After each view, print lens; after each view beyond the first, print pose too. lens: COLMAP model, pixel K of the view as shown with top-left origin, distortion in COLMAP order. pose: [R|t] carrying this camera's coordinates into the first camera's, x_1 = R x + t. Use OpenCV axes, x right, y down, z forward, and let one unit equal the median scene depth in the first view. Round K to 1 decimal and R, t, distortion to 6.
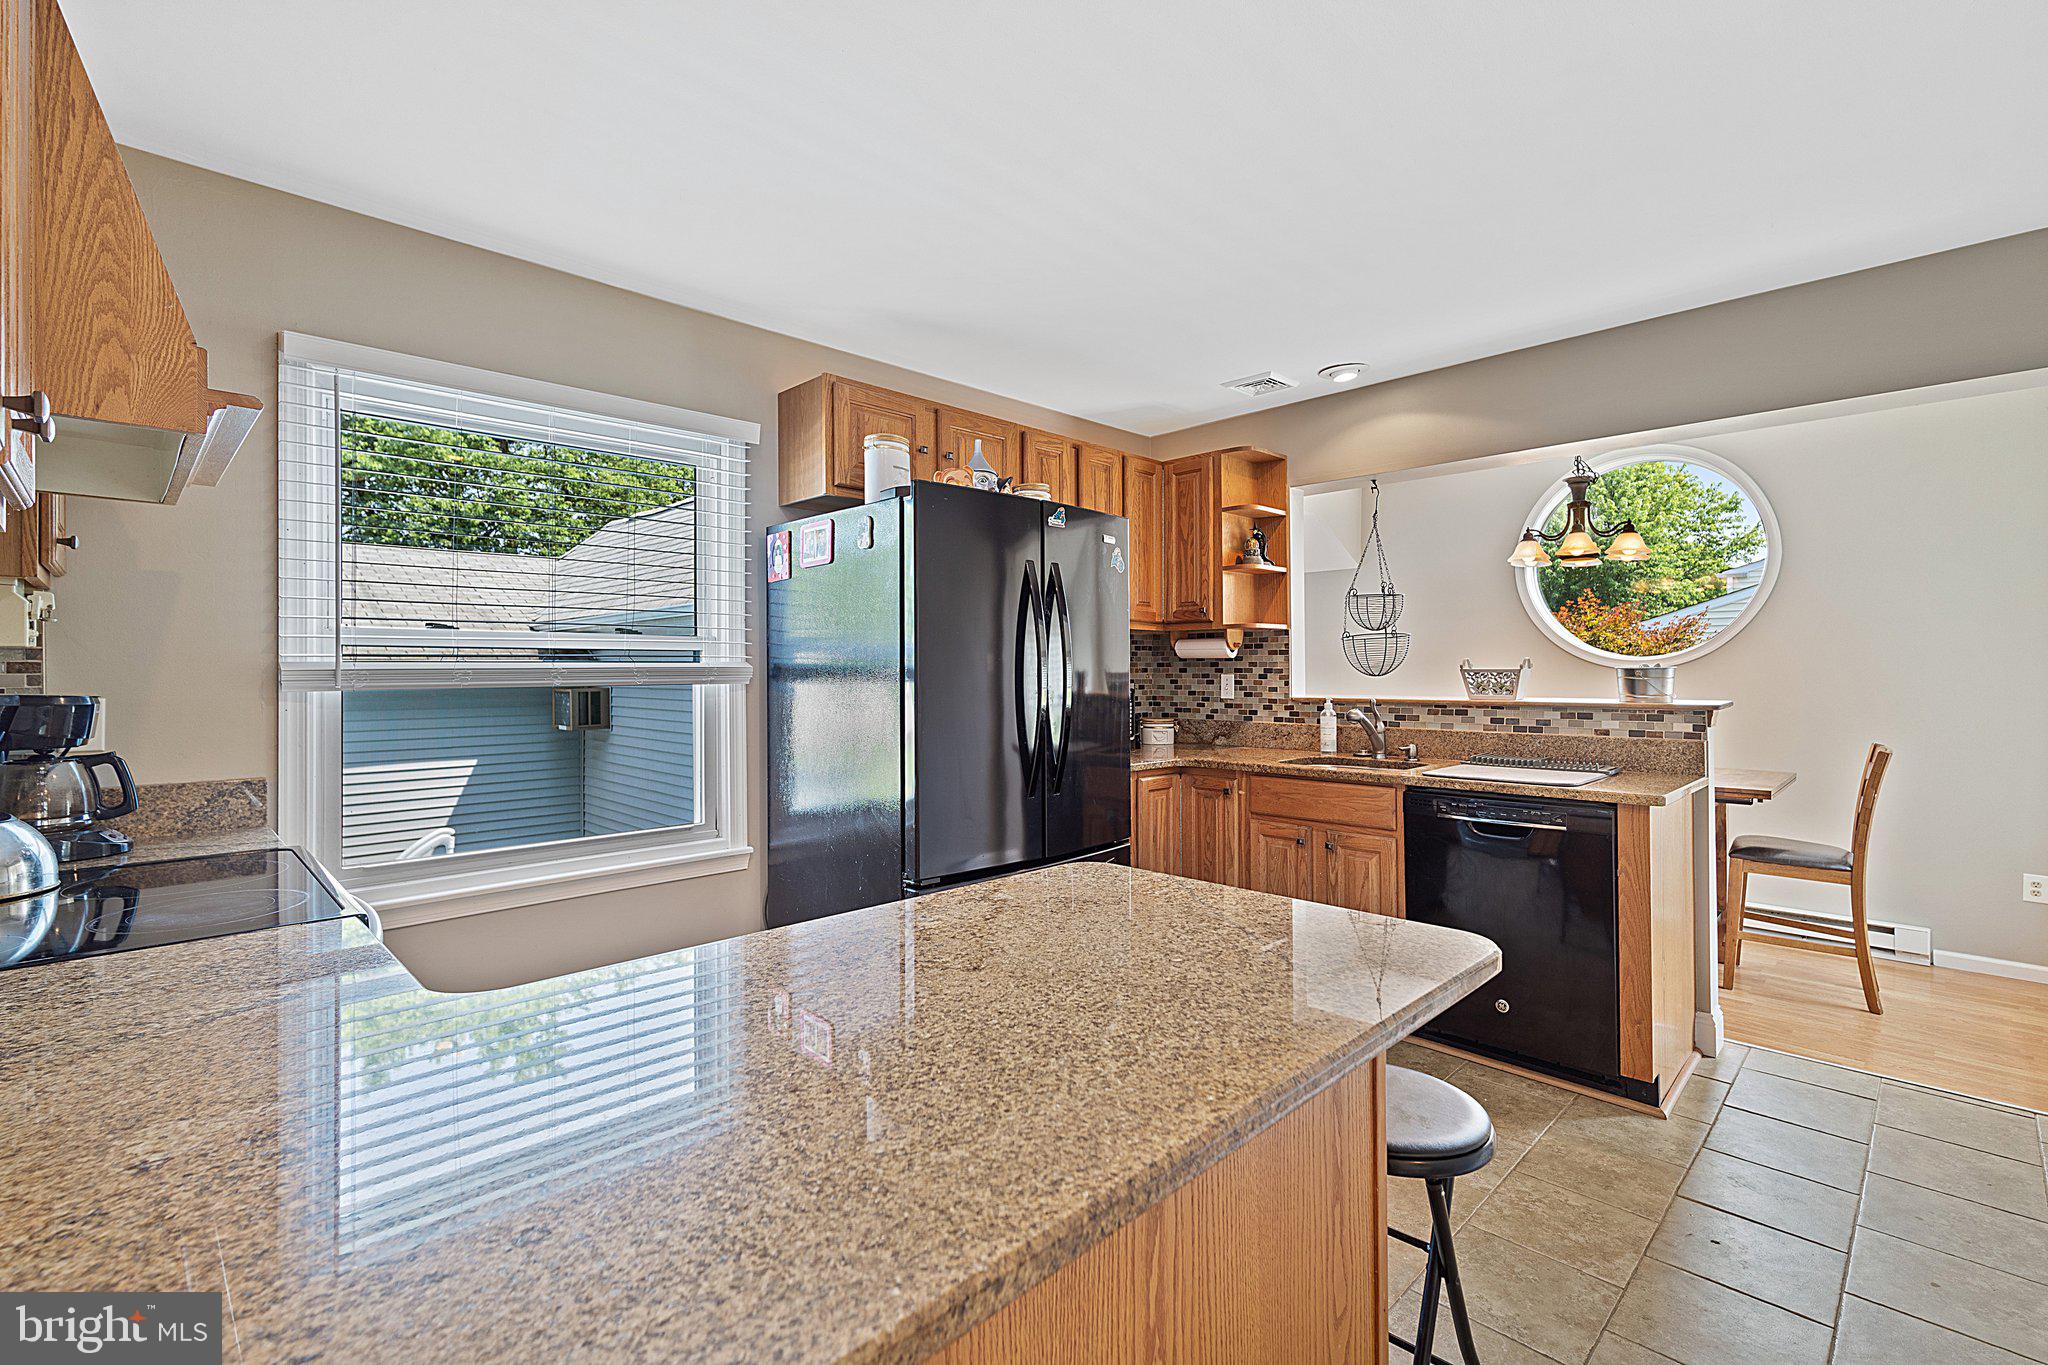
lens RADIAL K [[887.7, 0, 1022.9], [0, 887.7, 670.2], [0, 0, 1]] dist [0.005975, -0.001091]
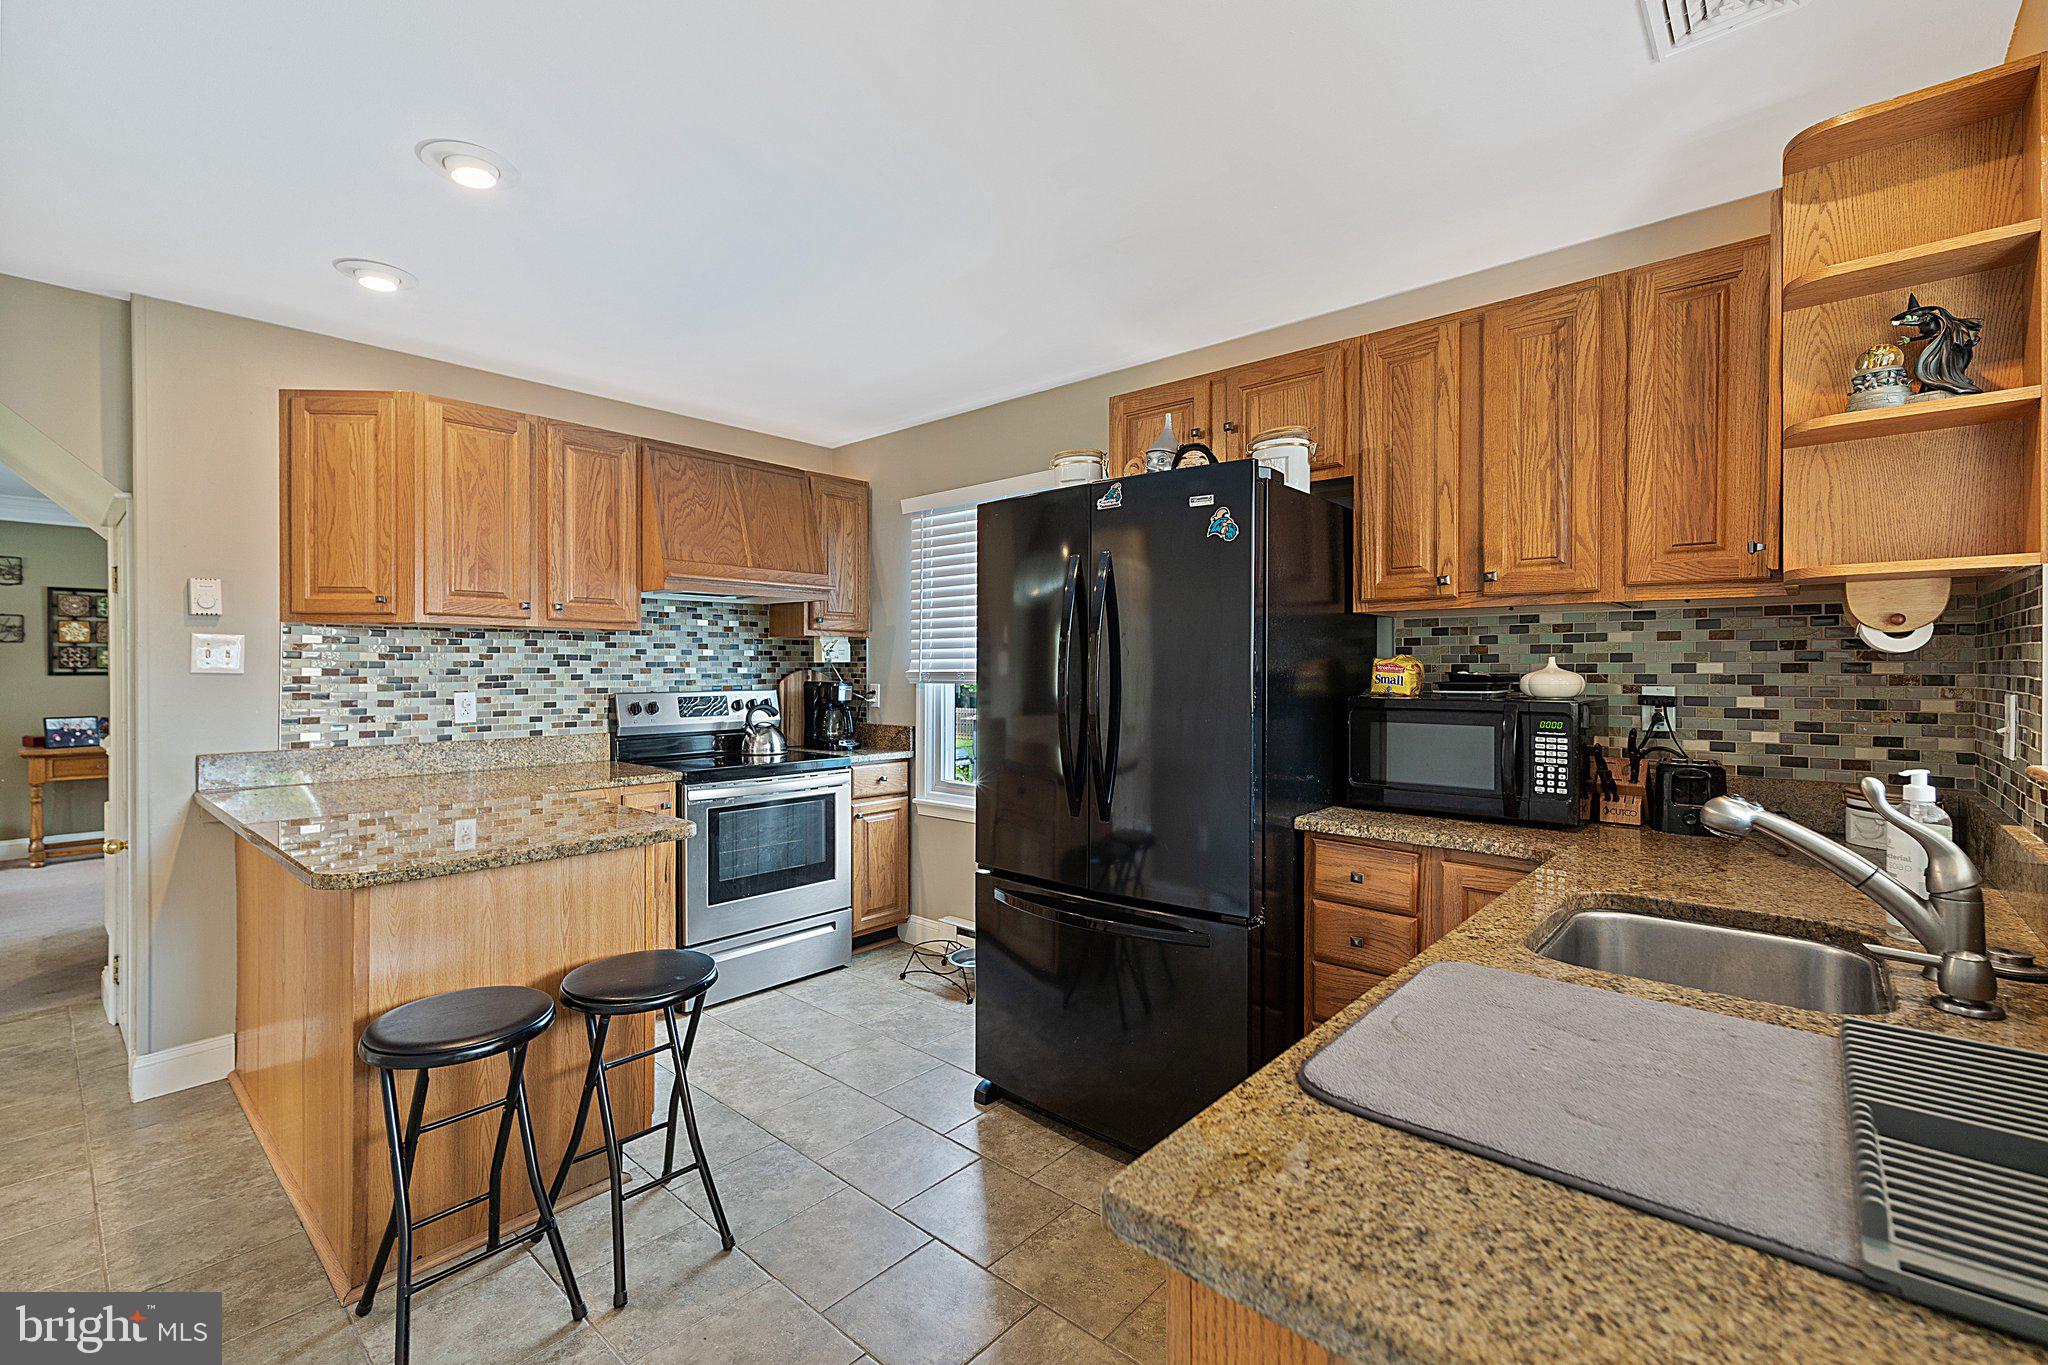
lens RADIAL K [[887.7, 0, 1019.1], [0, 887.7, 669.7], [0, 0, 1]] dist [0.005975, -0.001091]
pose [[0.074310, 0.005283, -0.997221, 0.821264], [-0.000352, 0.999986, 0.005271, -0.010693], [0.997235, -0.000041, 0.074311, 0.791934]]
